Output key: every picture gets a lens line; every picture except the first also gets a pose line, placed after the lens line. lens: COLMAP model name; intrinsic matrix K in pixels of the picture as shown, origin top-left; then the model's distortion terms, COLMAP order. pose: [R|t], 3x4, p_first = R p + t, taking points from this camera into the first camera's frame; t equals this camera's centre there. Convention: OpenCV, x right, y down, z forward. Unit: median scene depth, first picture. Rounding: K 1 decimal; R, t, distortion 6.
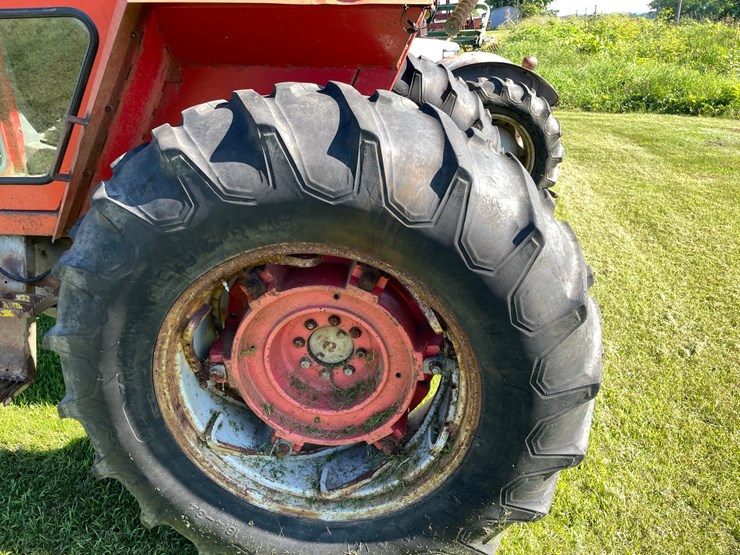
lens RADIAL K [[557.6, 0, 374.3], [0, 557.6, 270.5], [0, 0, 1]] dist [0.105349, -0.135358]
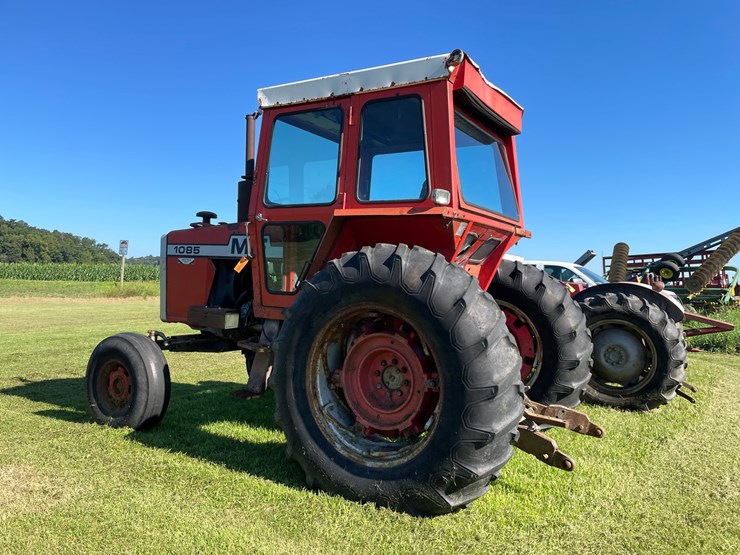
lens RADIAL K [[557.6, 0, 374.3], [0, 557.6, 270.5], [0, 0, 1]] dist [0.105349, -0.135358]
pose [[0.896459, 0.035835, -0.441675, 0.716041], [-0.218618, 0.902746, -0.370480, 0.543339], [0.385444, 0.428679, 0.817109, -0.750845]]
